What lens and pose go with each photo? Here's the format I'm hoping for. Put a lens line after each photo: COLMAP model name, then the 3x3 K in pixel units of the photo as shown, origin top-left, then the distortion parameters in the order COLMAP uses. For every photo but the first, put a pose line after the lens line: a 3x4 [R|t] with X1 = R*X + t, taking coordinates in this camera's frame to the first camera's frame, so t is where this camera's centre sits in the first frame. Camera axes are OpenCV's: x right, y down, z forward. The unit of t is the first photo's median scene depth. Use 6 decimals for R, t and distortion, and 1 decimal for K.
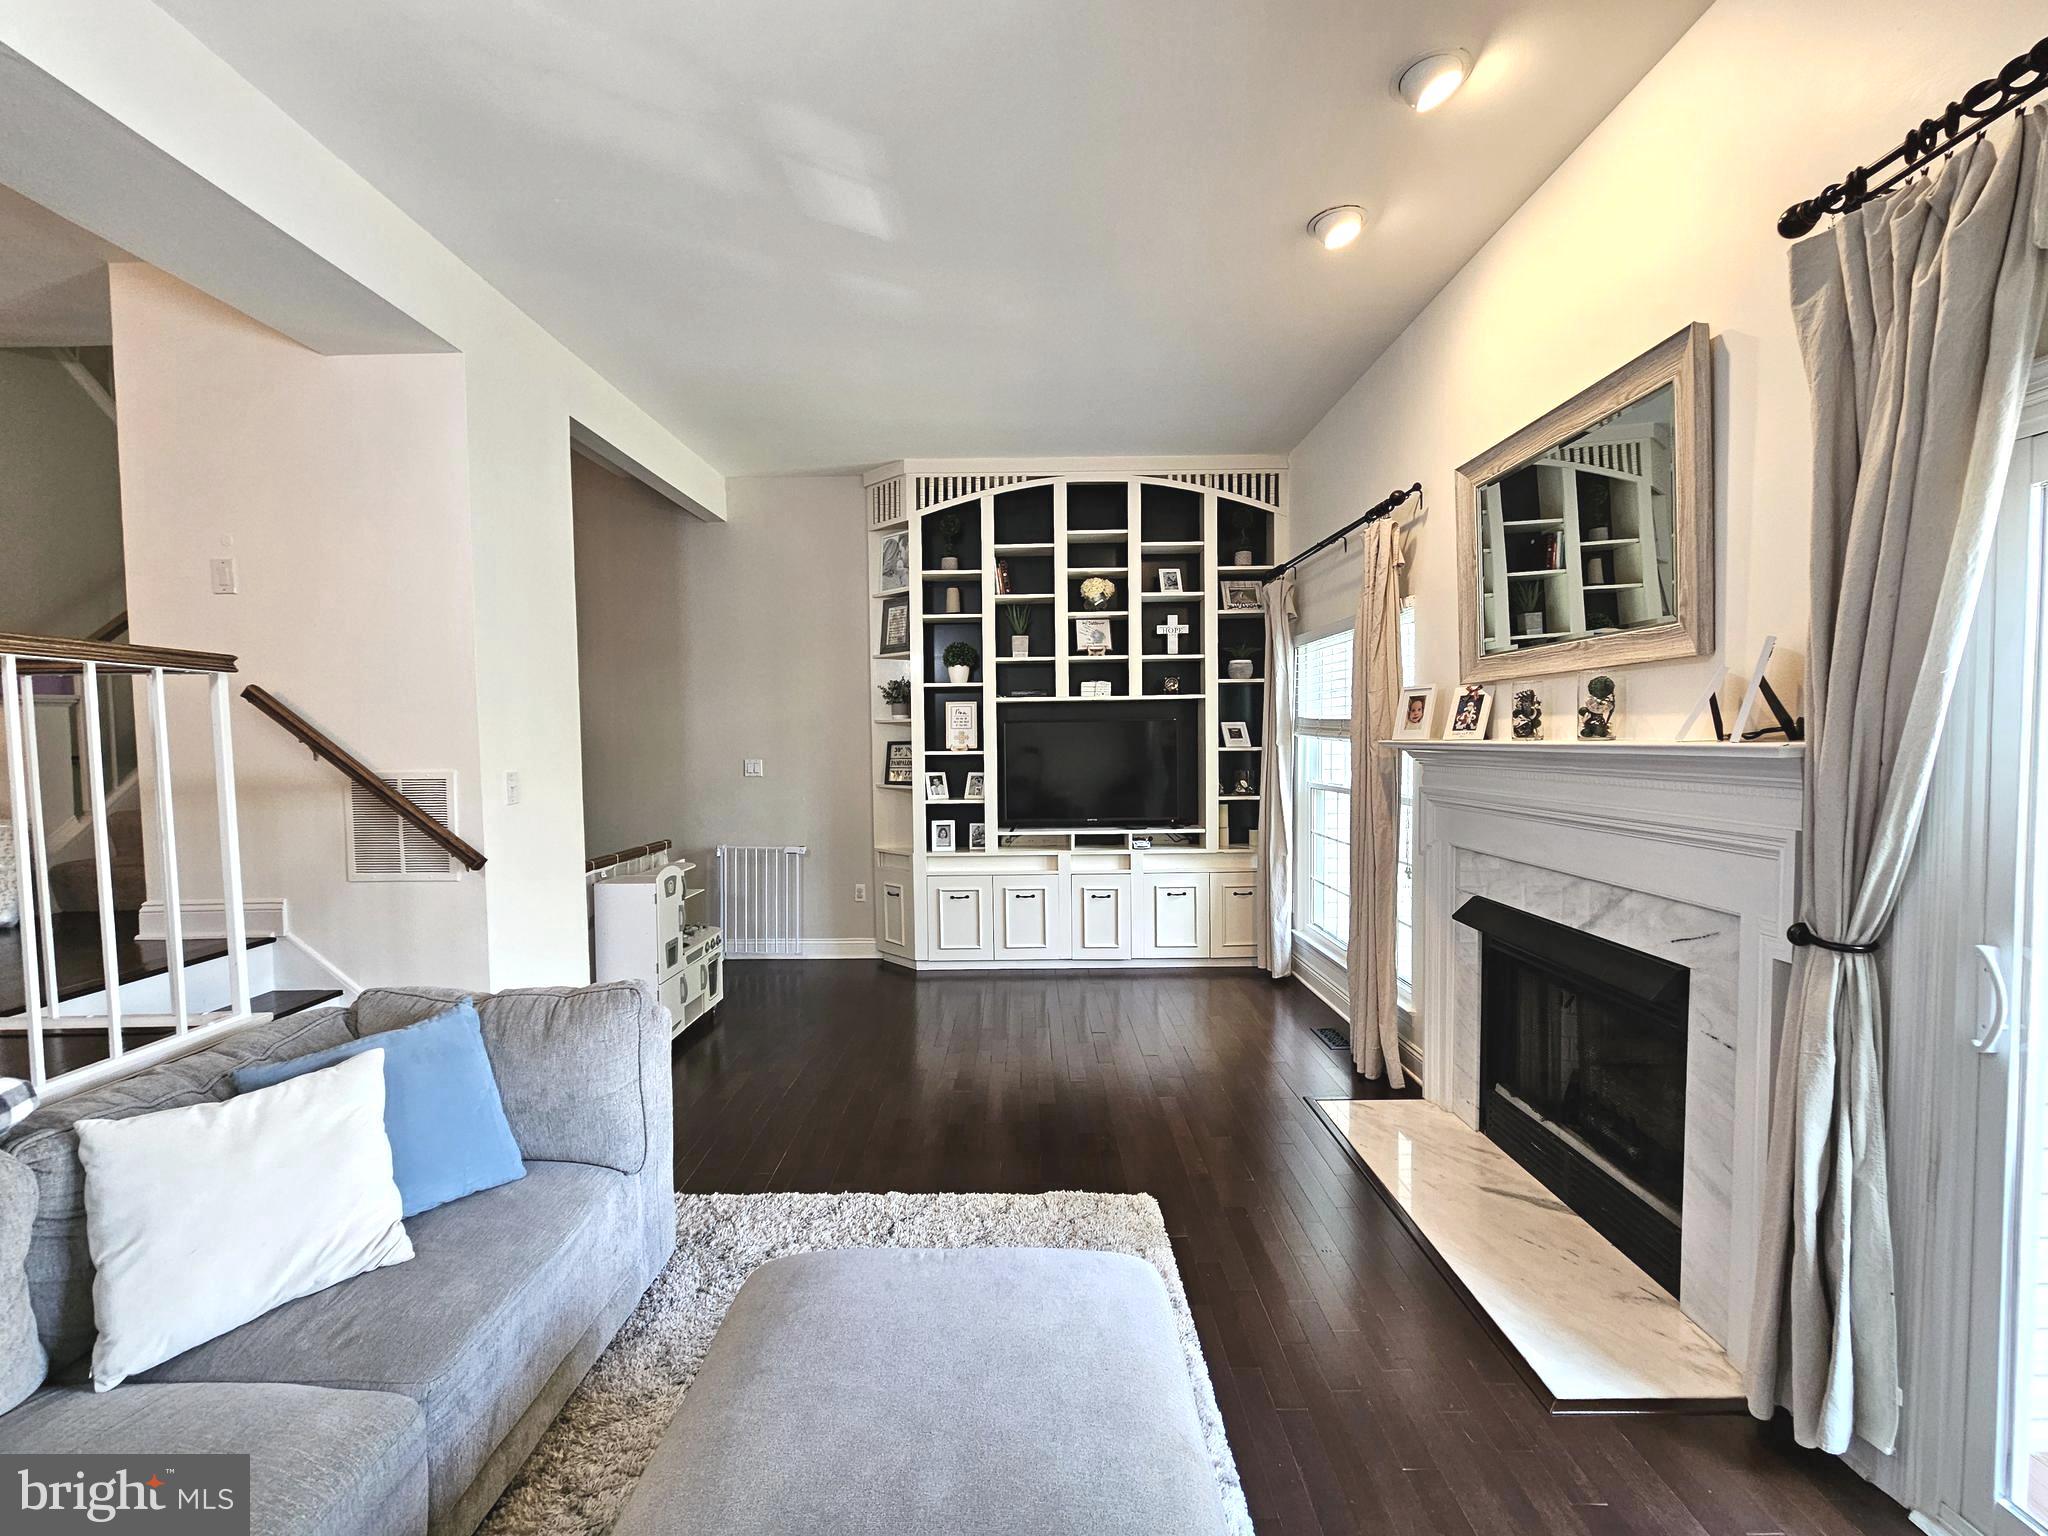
lens RADIAL K [[830.6, 0, 1024.8], [0, 830.6, 766.1], [0, 0, 1]] dist [0.014674, -0.000181]
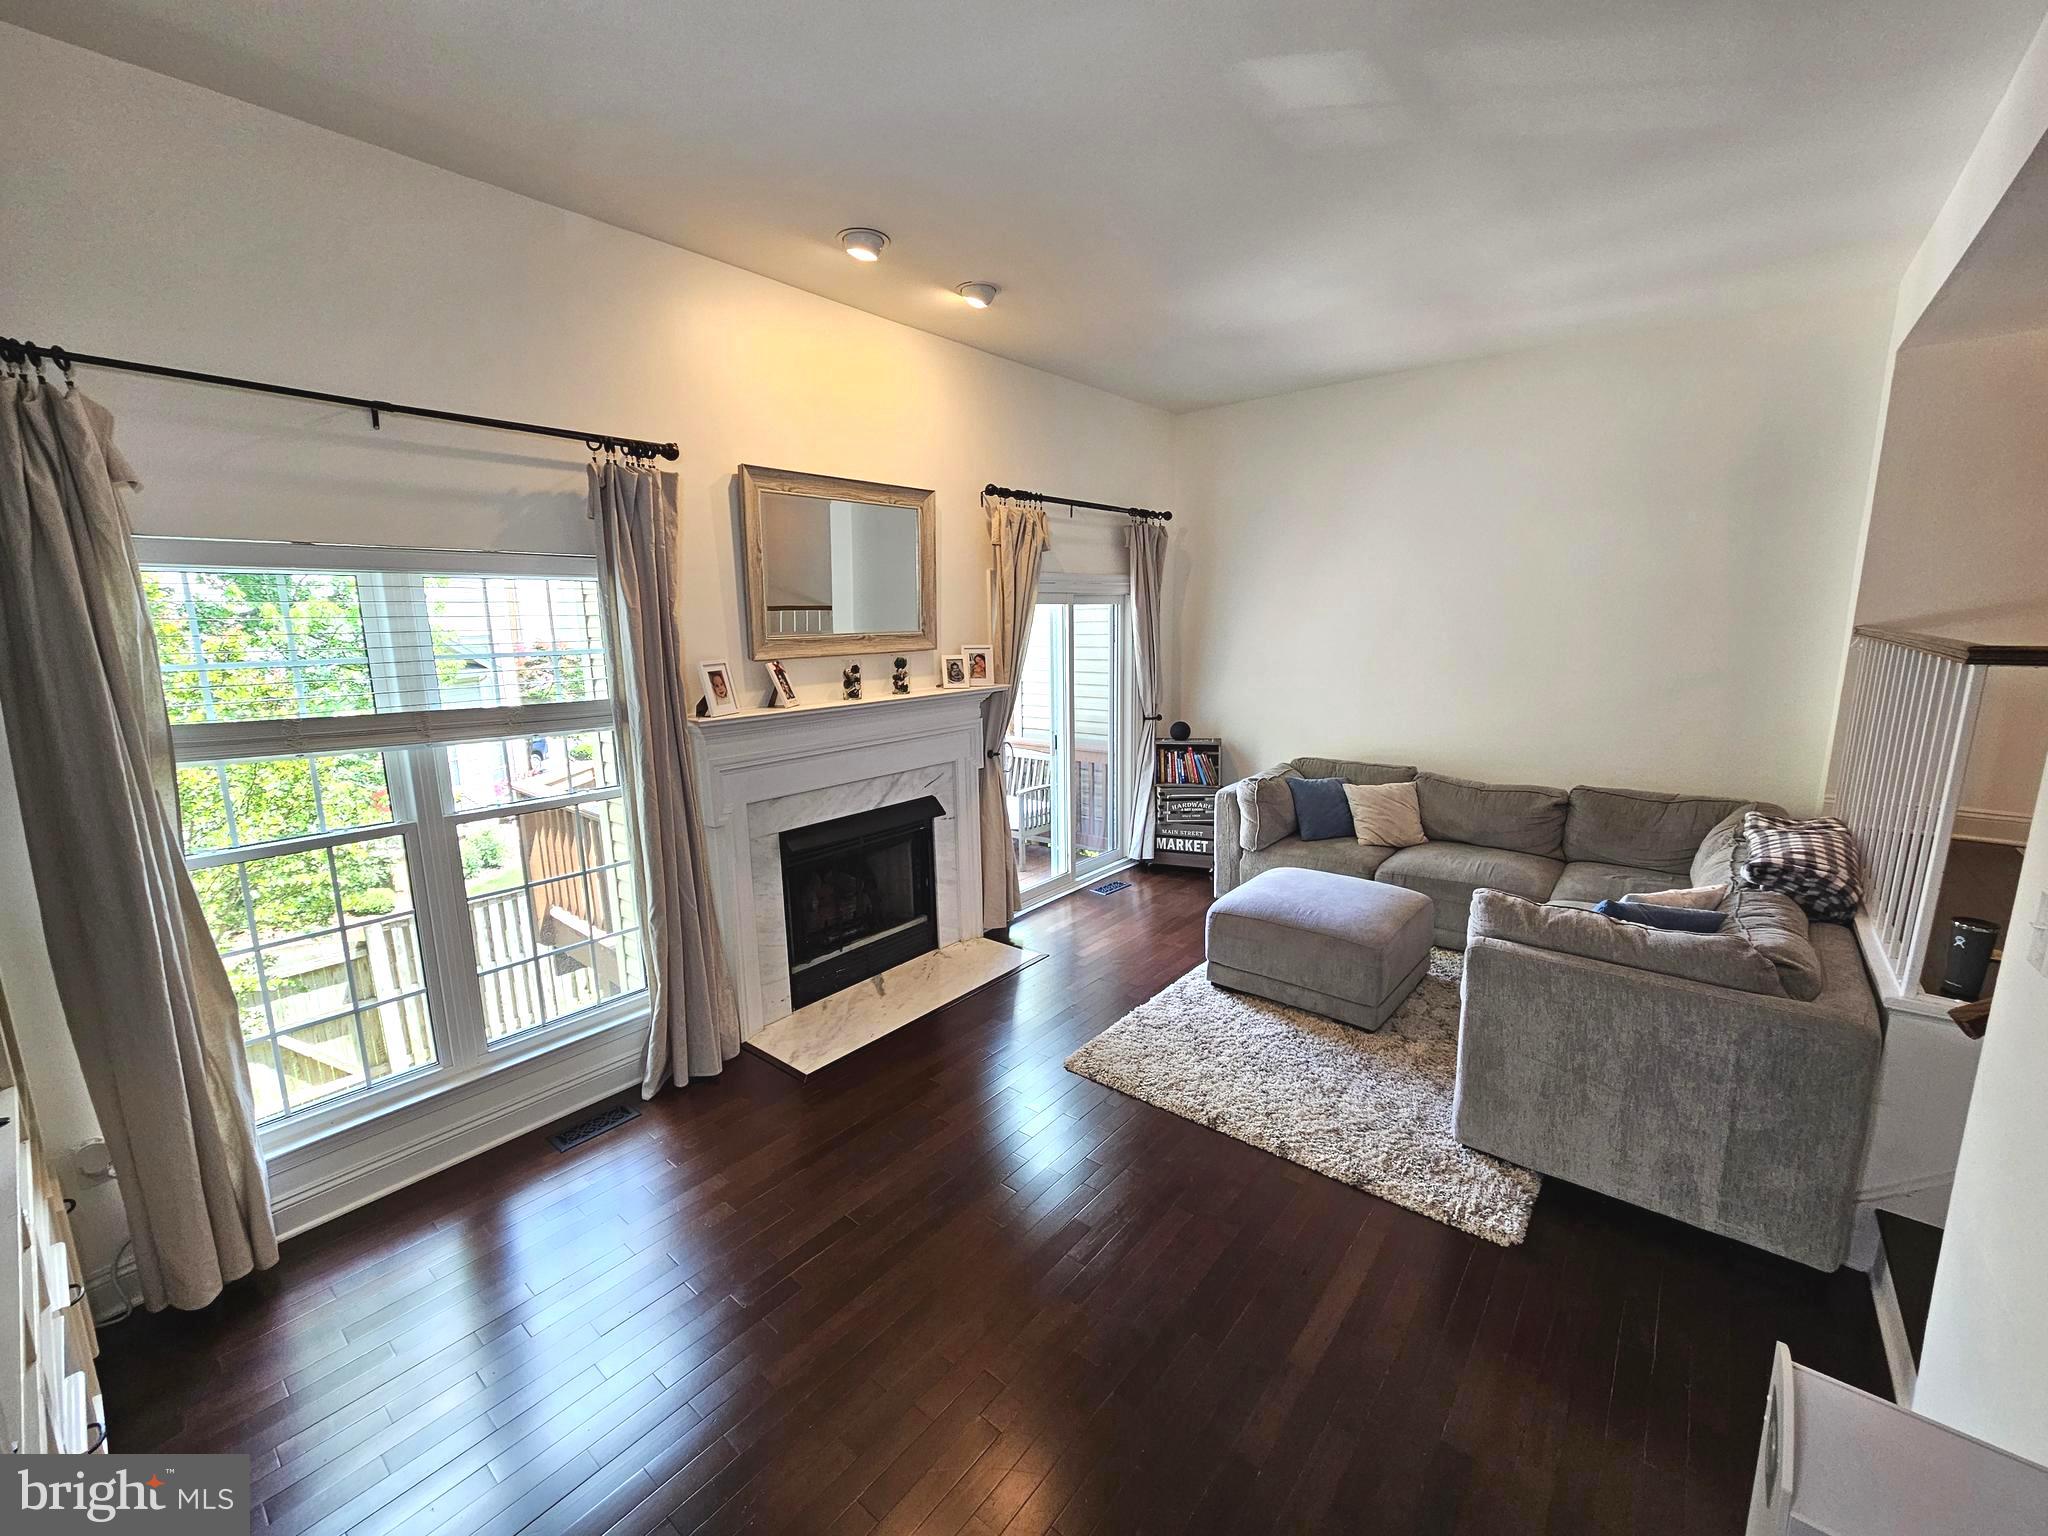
lens RADIAL K [[835.7, 0, 1025.9], [0, 835.7, 775.3], [0, 0, 1]] dist [-0.010710, -0.000098]
pose [[-0.795657, -0.089480, 0.599102, -0.576286], [0.044123, 0.977841, 0.204646, -0.200277], [-0.604138, 0.189262, -0.774078, 2.096371]]
